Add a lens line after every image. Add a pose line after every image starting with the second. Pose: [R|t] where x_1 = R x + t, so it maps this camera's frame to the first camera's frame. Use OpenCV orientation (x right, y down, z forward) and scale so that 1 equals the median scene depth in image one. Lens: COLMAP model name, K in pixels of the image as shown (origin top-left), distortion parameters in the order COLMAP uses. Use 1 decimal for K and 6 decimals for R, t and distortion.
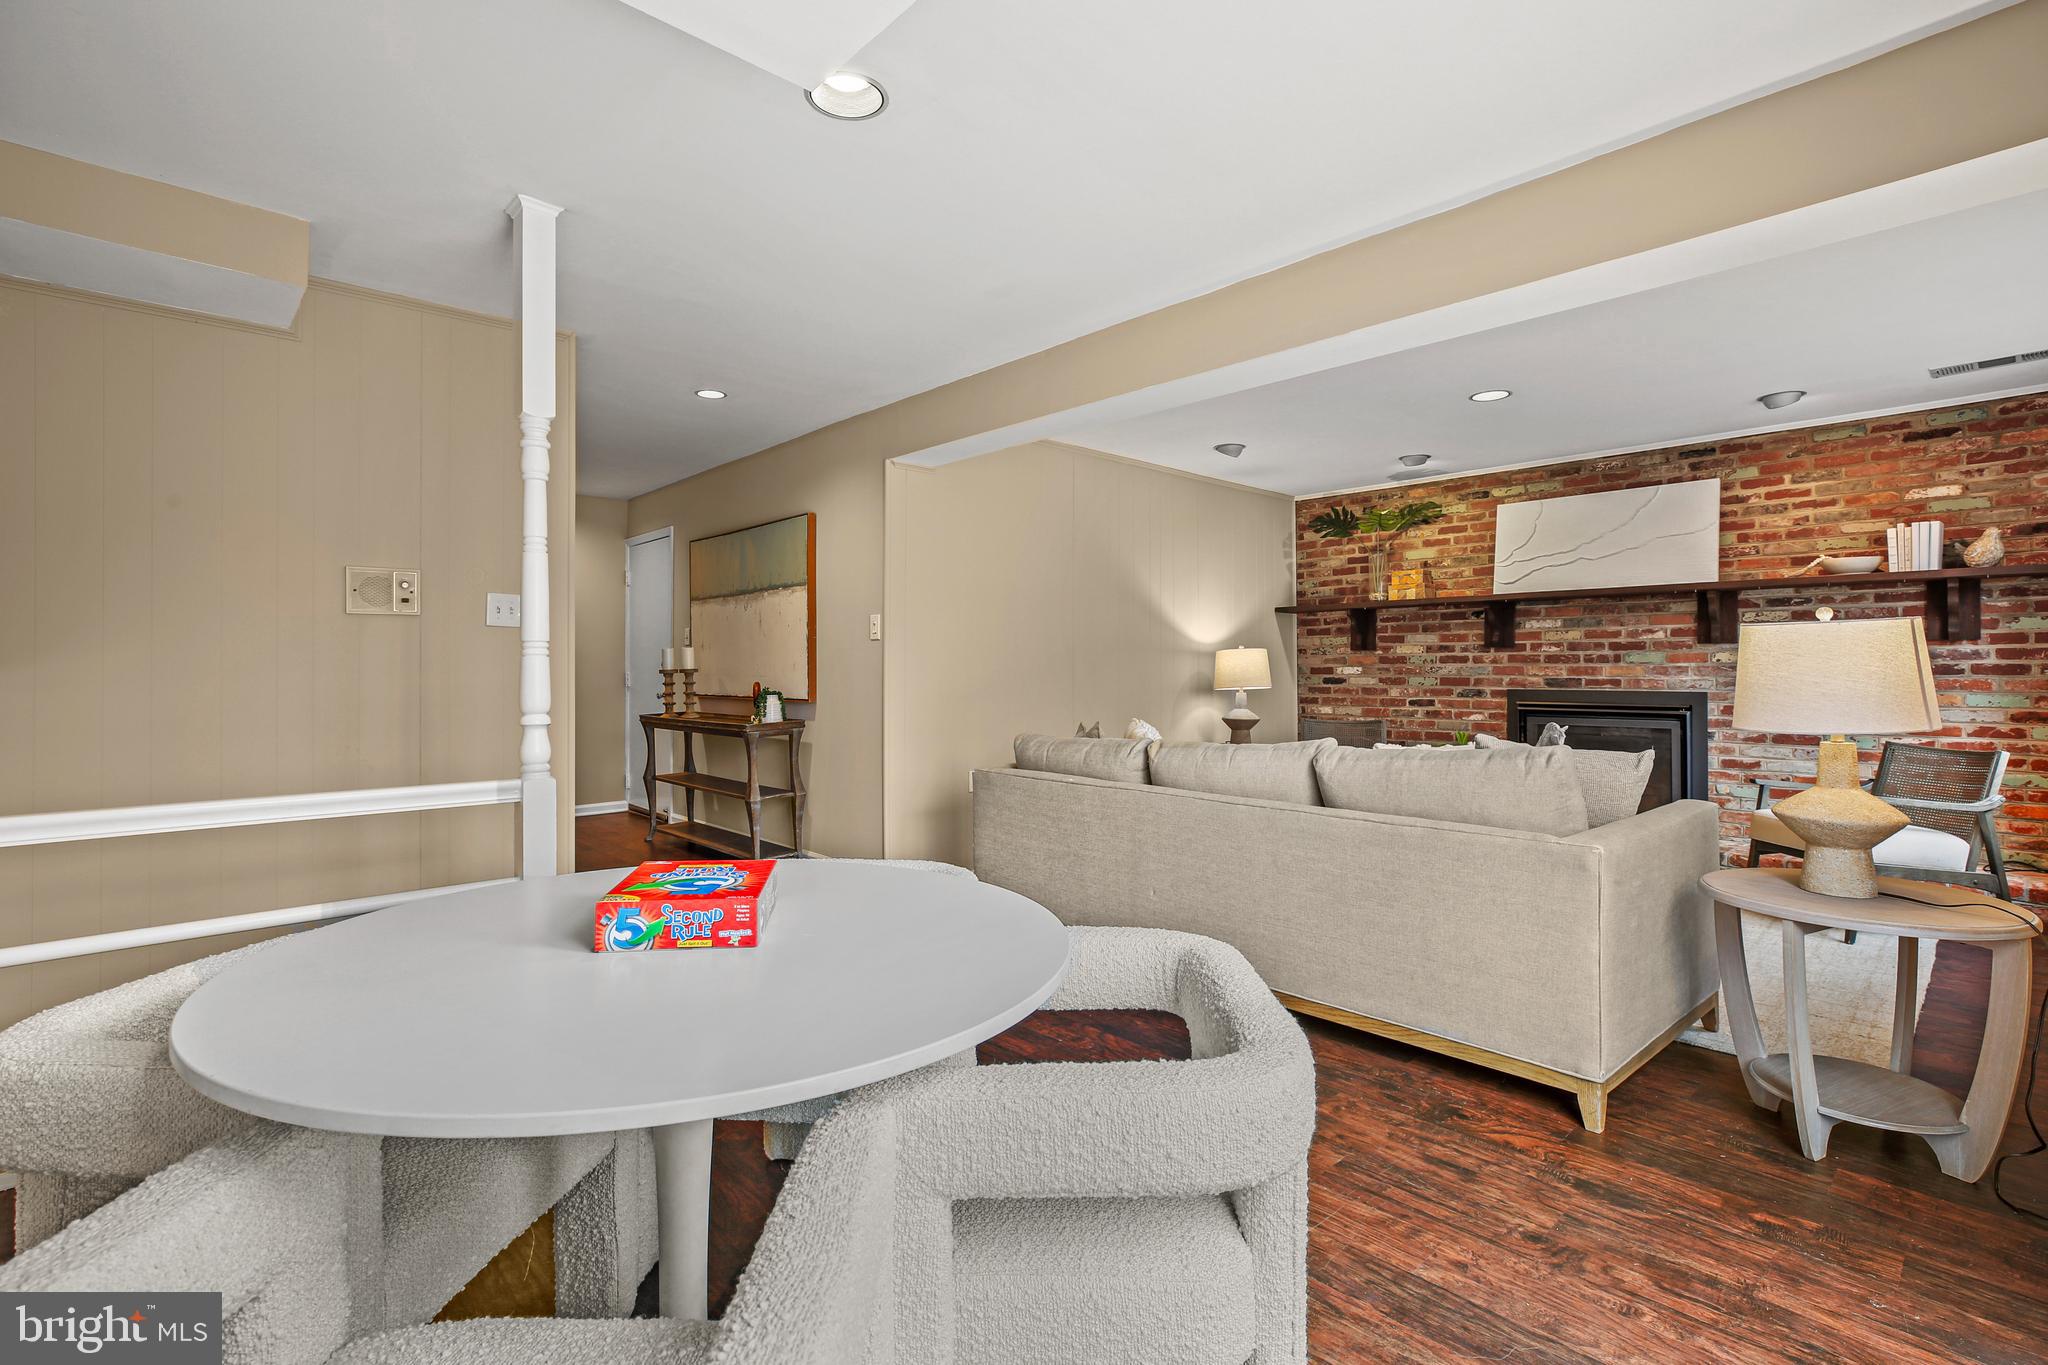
lens RADIAL K [[940.6, 0, 1034.6], [0, 940.6, 675.4], [0, 0, 1]] dist [-0.015681, 0.005155]
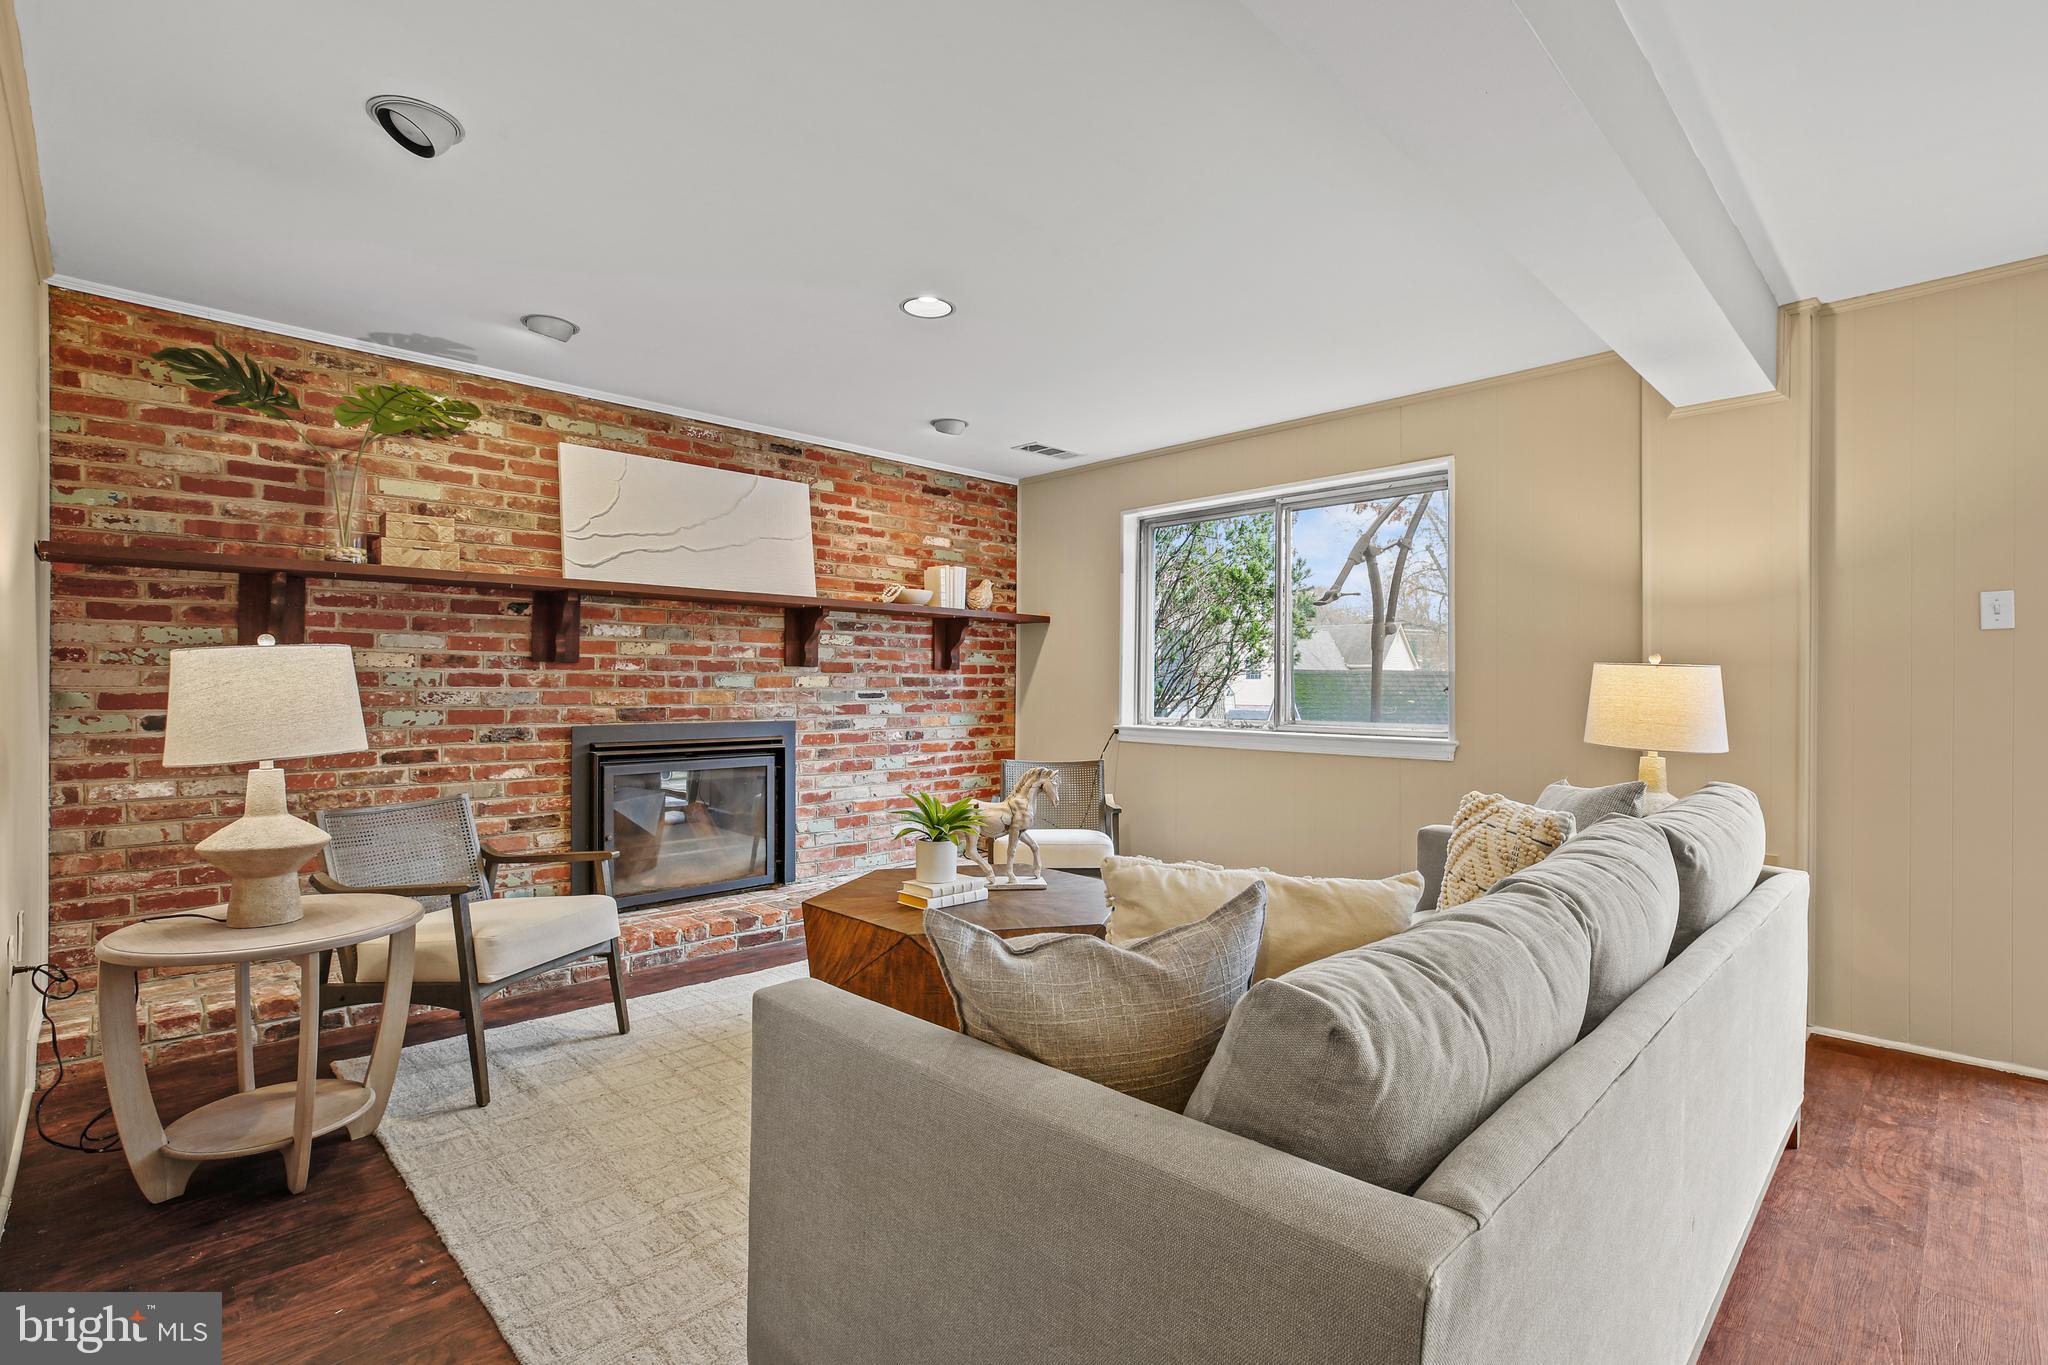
lens RADIAL K [[940.6, 0, 1036.7], [0, 940.6, 688.6], [0, 0, 1]] dist [-0.015681, 0.005155]
pose [[-0.015066, -0.000715, 0.999886, -0.159201], [0.004036, 0.999992, 0.000776, -0.011166], [-0.999878, 0.004047, -0.015063, 0.693578]]
